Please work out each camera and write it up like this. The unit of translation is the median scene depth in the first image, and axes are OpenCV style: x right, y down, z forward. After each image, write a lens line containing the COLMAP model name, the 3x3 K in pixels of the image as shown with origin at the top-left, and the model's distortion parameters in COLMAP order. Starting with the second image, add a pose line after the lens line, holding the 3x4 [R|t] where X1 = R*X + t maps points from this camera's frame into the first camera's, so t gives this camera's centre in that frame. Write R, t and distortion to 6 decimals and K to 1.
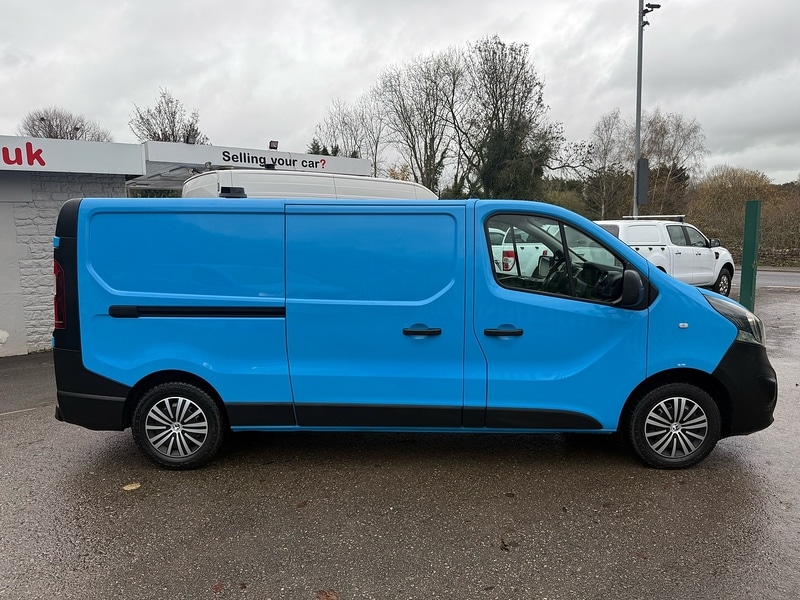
lens RADIAL K [[594.5, 0, 401.2], [0, 594.5, 299.6], [0, 0, 1]] dist [-0.000109, 0.004118]
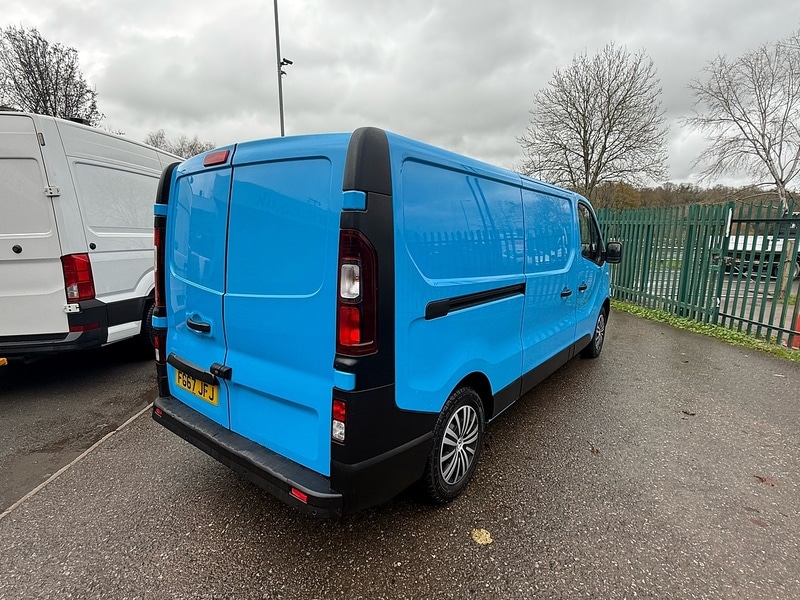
lens RADIAL K [[419.9, 0, 402.8], [0, 419.9, 303.9], [0, 0, 1]] dist [0.000562, -0.001194]
pose [[0.574878, -0.121109, 0.809226, -0.860661], [0.077766, 0.992596, 0.093307, -0.033353], [-0.814535, 0.009290, 0.580040, 0.732093]]
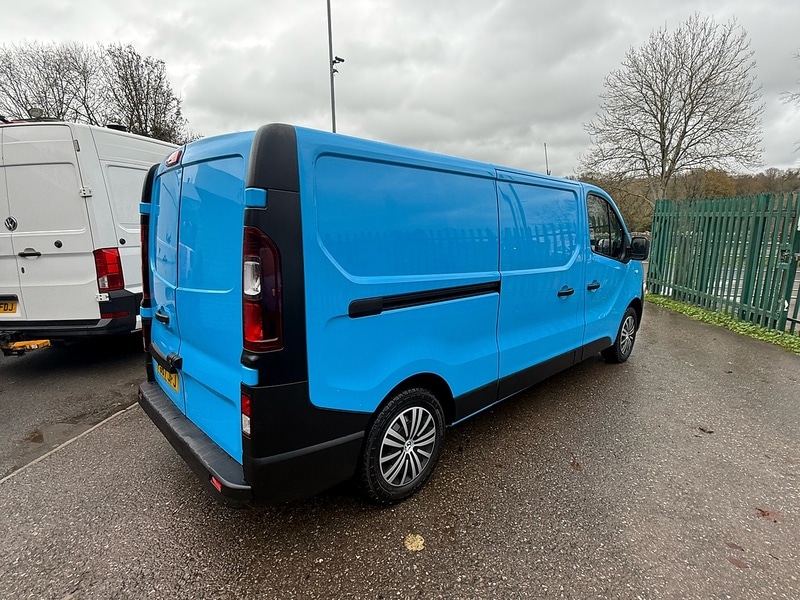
lens RADIAL K [[419.9, 0, 402.8], [0, 419.9, 303.9], [0, 0, 1]] dist [0.000562, -0.001194]
pose [[0.696942, -0.117238, 0.707479, -0.754412], [0.070191, 0.992961, 0.095401, -0.025266], [-0.713684, -0.016830, 0.700266, 0.621364]]
